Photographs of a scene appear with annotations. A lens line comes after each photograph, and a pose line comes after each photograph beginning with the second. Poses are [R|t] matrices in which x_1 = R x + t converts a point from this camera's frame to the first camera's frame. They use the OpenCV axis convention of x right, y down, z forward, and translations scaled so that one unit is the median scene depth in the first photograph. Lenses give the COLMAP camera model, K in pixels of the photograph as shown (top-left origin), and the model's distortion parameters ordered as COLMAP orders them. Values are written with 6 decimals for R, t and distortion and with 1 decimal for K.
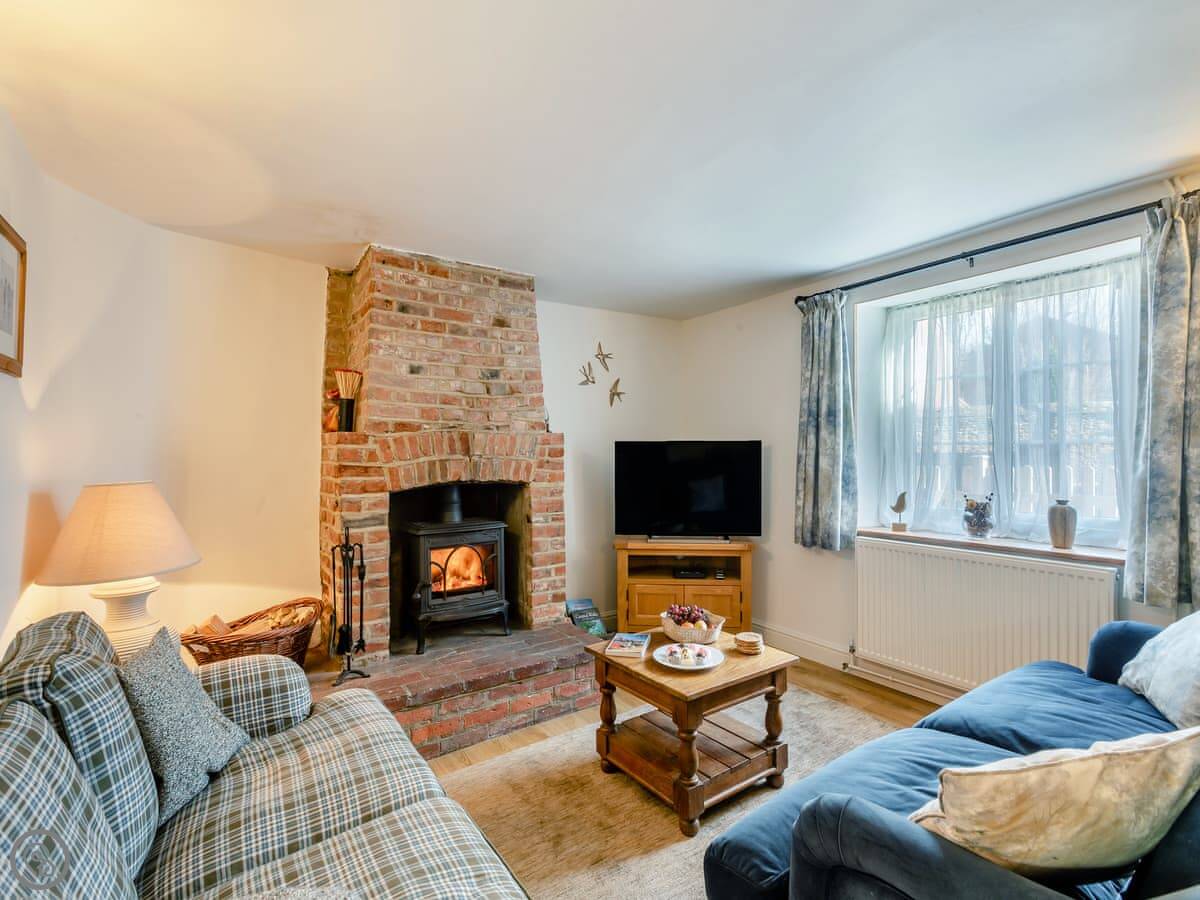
lens RADIAL K [[557.4, 0, 591.3], [0, 557.4, 448.9], [0, 0, 1]] dist [0.007660, -0.000124]
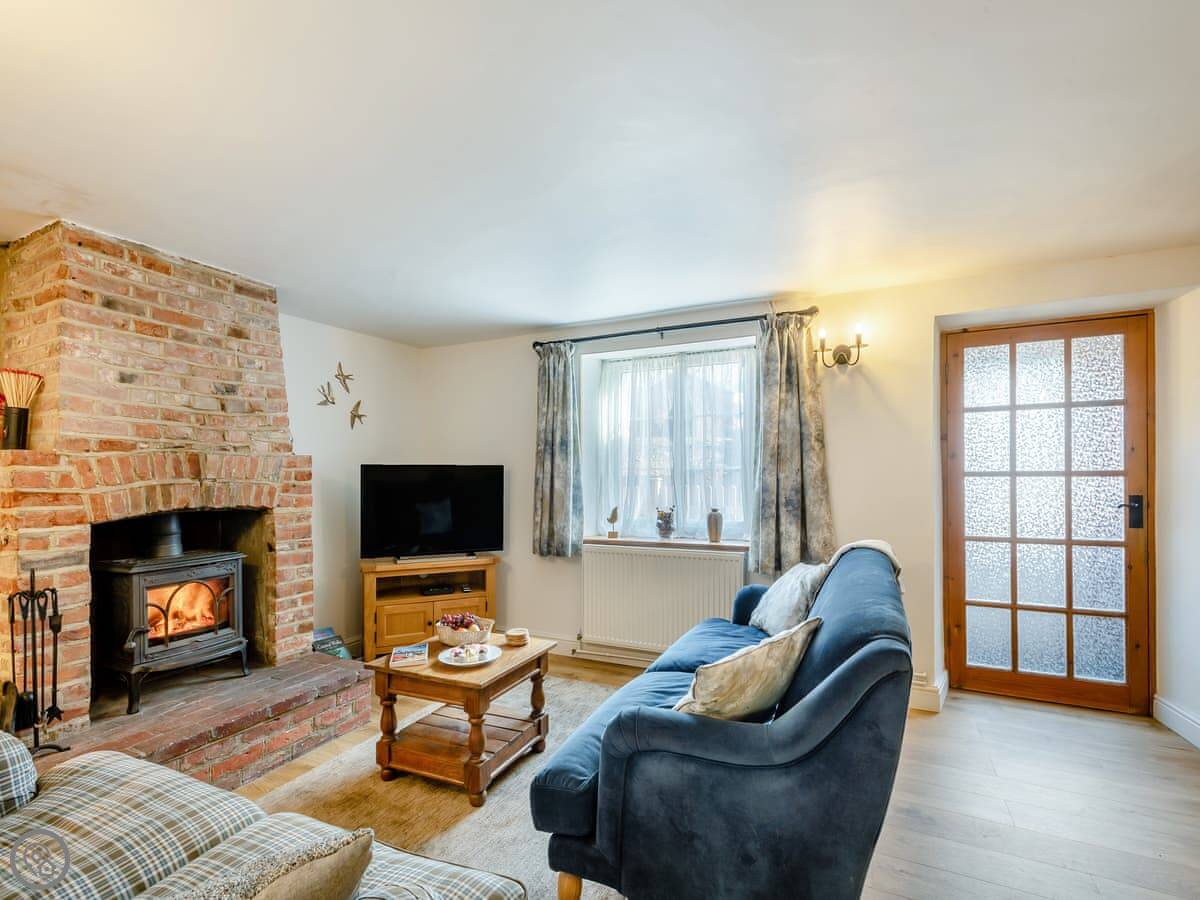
lens RADIAL K [[577.6, 0, 567.1], [0, 577.6, 467.7], [0, 0, 1]] dist [0.001710, -0.000416]
pose [[0.876812, 0.006634, 0.480788, -0.157128], [-0.003086, 0.999962, -0.008169, -0.000827], [-0.480824, 0.005679, 0.876799, -0.091638]]
